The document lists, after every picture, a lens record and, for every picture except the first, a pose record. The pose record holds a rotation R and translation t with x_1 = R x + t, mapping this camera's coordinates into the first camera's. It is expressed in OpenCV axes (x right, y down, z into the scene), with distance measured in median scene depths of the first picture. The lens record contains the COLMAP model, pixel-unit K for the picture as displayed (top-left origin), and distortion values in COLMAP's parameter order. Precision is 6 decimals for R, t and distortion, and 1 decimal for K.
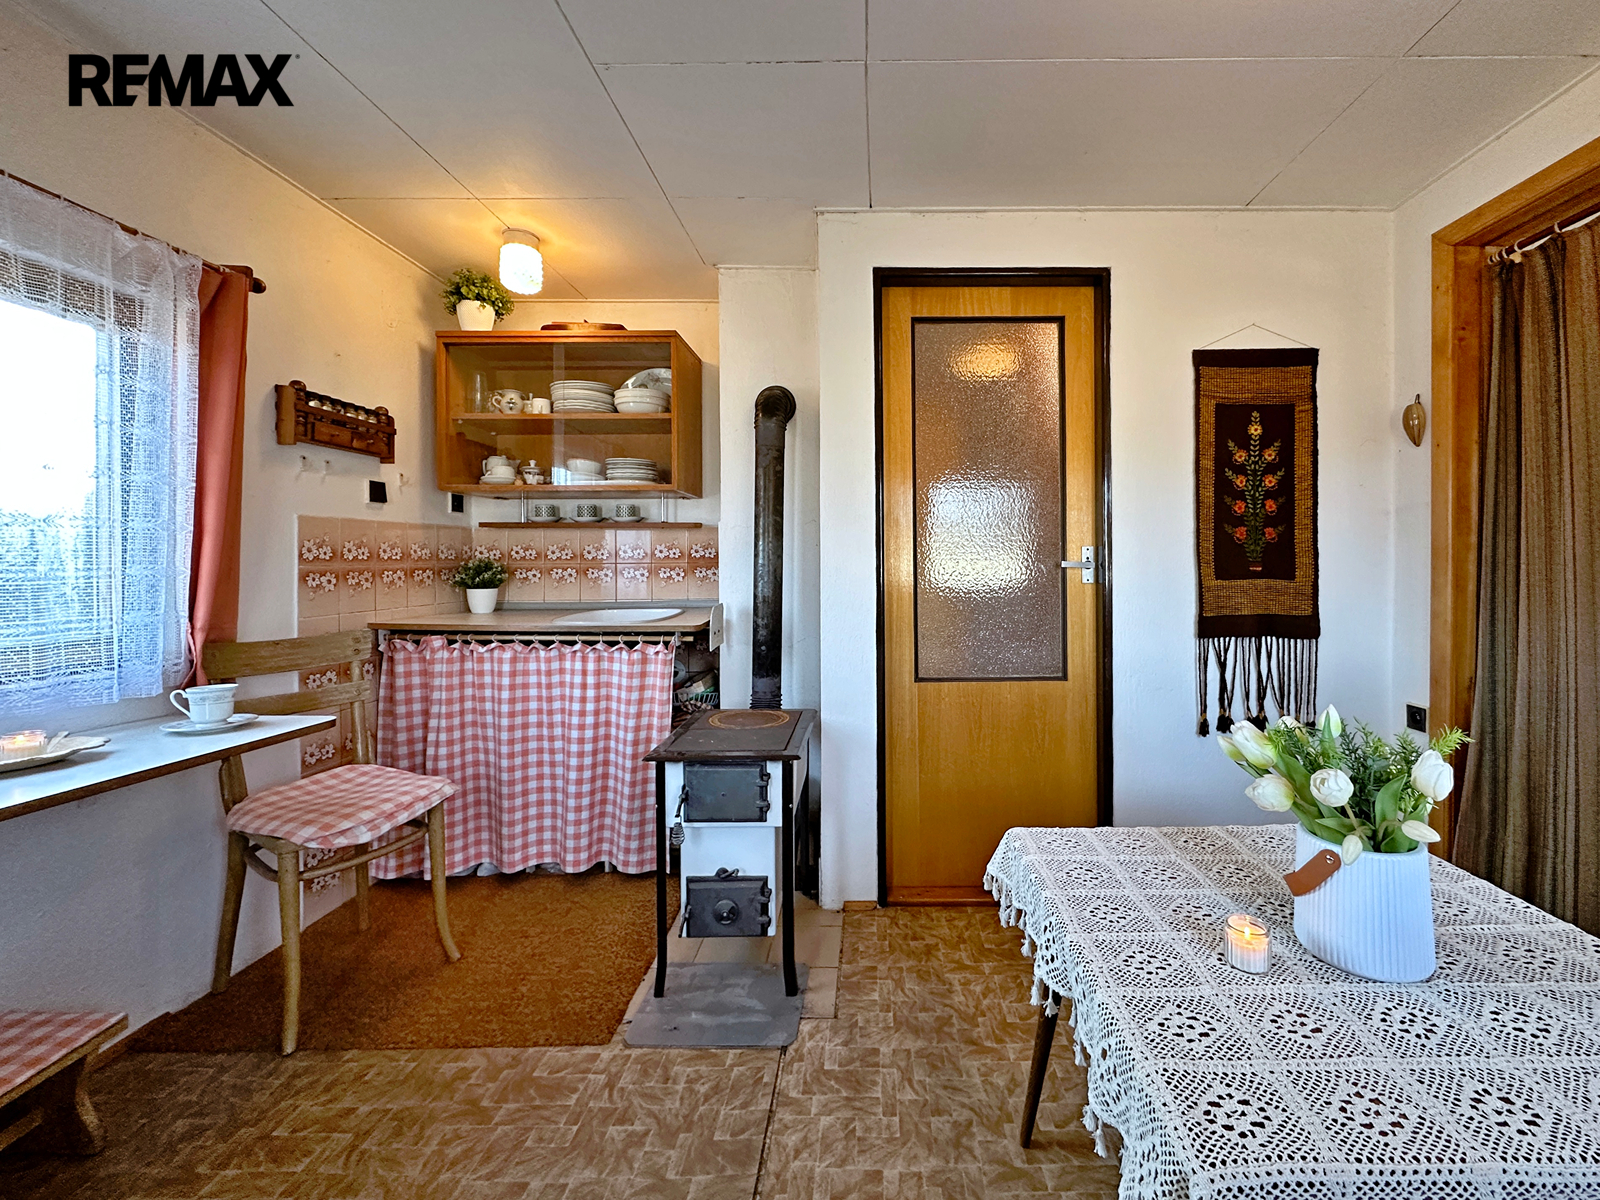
lens RADIAL K [[644.5, 0, 800.0], [0, 644.5, 573.0], [0, 0, 1]] dist [-0.001330, -0.000160]
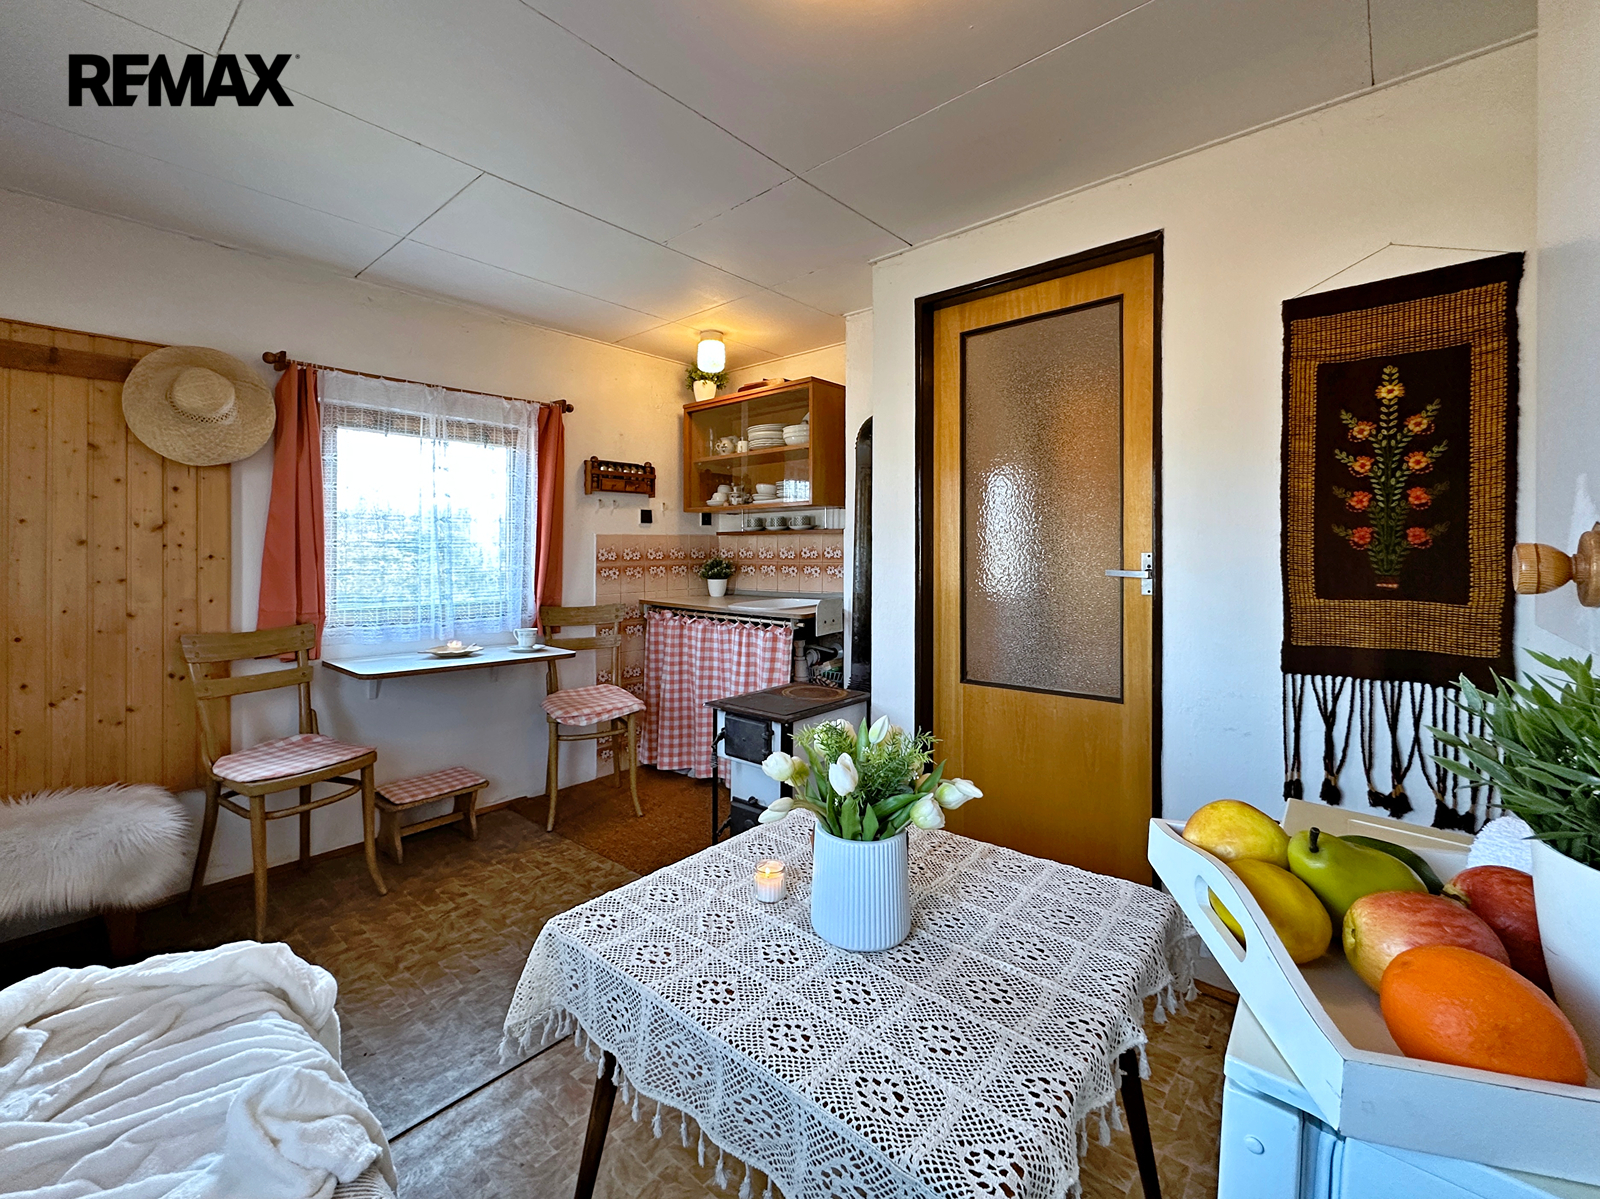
lens RADIAL K [[679.5, 0, 800.4], [0, 679.5, 552.1], [0, 0, 1]] dist [-0.000470, -0.000274]
pose [[0.752287, 0.003999, -0.658824, 0.712047], [-0.008550, 0.999957, -0.003693, -0.035562], [0.658780, 0.008411, 0.752288, 0.002828]]
